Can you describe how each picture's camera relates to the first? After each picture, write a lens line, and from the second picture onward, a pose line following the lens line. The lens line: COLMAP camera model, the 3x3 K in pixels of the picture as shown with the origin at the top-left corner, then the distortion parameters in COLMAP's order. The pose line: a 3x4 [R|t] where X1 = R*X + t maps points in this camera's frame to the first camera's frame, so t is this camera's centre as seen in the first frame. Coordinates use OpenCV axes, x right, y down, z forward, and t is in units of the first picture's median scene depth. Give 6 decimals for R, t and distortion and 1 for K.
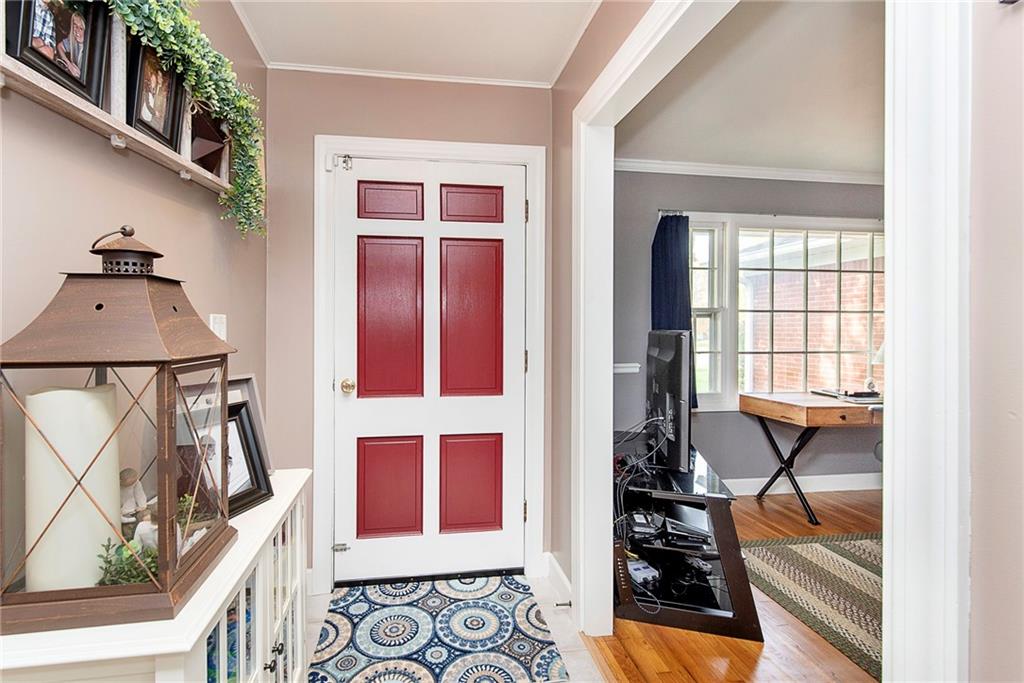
lens RADIAL K [[448.0, 0, 502.0], [0, 448.0, 337.1], [0, 0, 1]] dist [0.004086, 0.000382]
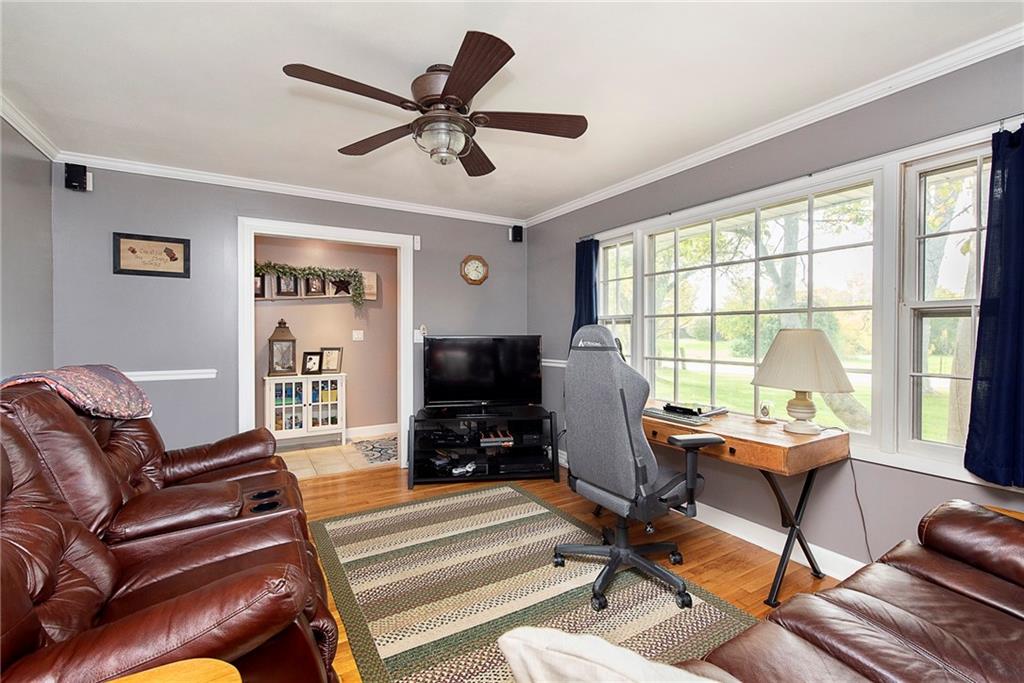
lens RADIAL K [[448.0, 0, 502.0], [0, 448.0, 337.1], [0, 0, 1]] dist [0.004086, 0.000382]
pose [[0.326045, 0.011965, -0.945279, 1.404181], [-0.019614, 0.999790, 0.005890, -0.013248], [0.945151, 0.016620, 0.326211, 0.374980]]
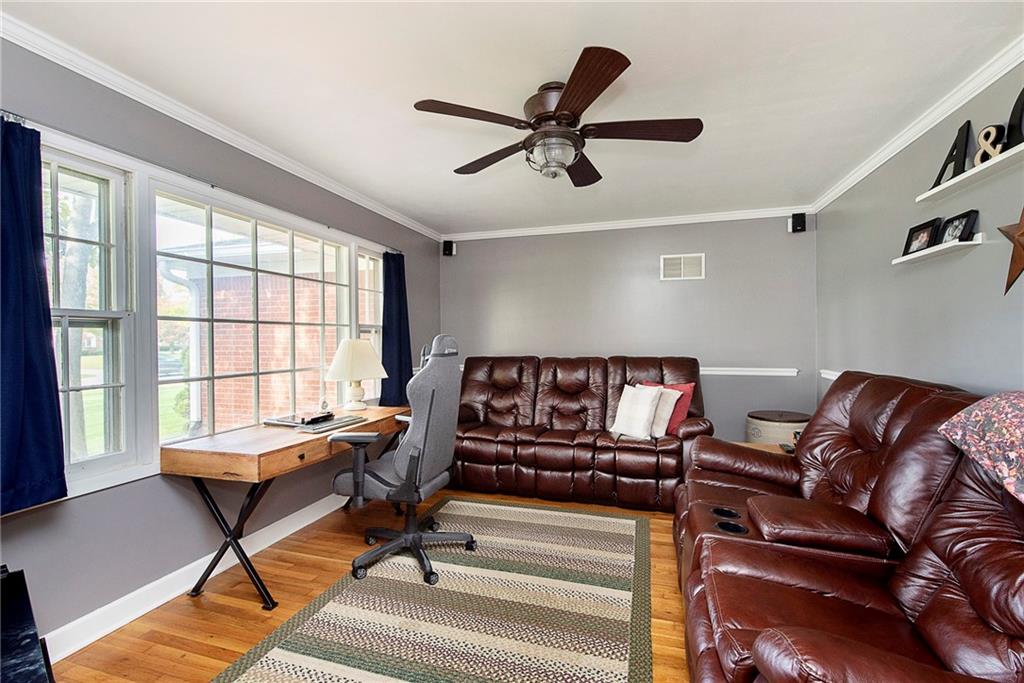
lens RADIAL K [[448.0, 0, 502.0], [0, 448.0, 337.1], [0, 0, 1]] dist [0.004086, 0.000382]
pose [[0.461197, -0.000200, 0.887298, 0.189940], [0.021974, 0.999696, -0.011196, -0.013288], [-0.887026, 0.024661, 0.461061, 0.273280]]
